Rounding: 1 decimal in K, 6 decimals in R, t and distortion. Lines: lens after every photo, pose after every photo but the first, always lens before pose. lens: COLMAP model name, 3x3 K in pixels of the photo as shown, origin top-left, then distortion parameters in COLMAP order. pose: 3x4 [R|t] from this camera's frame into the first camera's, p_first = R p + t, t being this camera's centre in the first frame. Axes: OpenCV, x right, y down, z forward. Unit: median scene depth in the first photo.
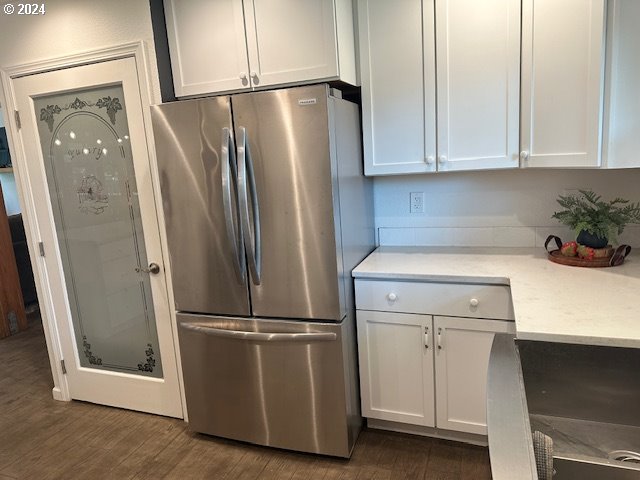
lens RADIAL K [[446.5, 0, 319.0], [0, 446.5, 239.0], [0, 0, 1]] dist [0.040376, -0.021454]
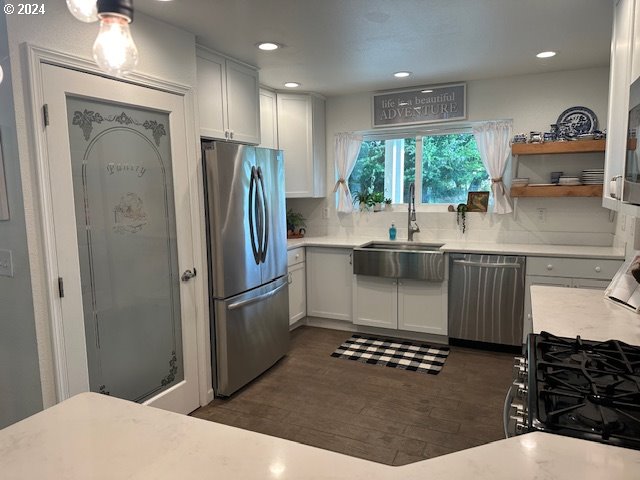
lens RADIAL K [[446.5, 0, 318.4], [0, 446.5, 243.2], [0, 0, 1]] dist [0.040376, -0.021454]
pose [[0.083389, -0.062387, 0.994562, -1.465524], [0.190363, 0.980656, 0.045554, -0.002543], [-0.978166, 0.185529, 0.093652, 0.549009]]
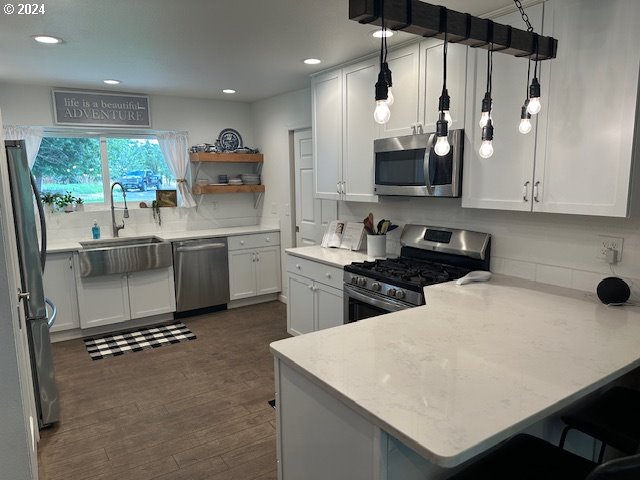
lens RADIAL K [[446.5, 0, 324.5], [0, 446.5, 240.7], [0, 0, 1]] dist [0.040376, -0.021454]
pose [[-0.813709, -0.009071, 0.581202, -1.470616], [0.169909, 0.952497, 0.252747, -0.181834], [-0.555886, 0.304414, -0.773514, 1.353315]]
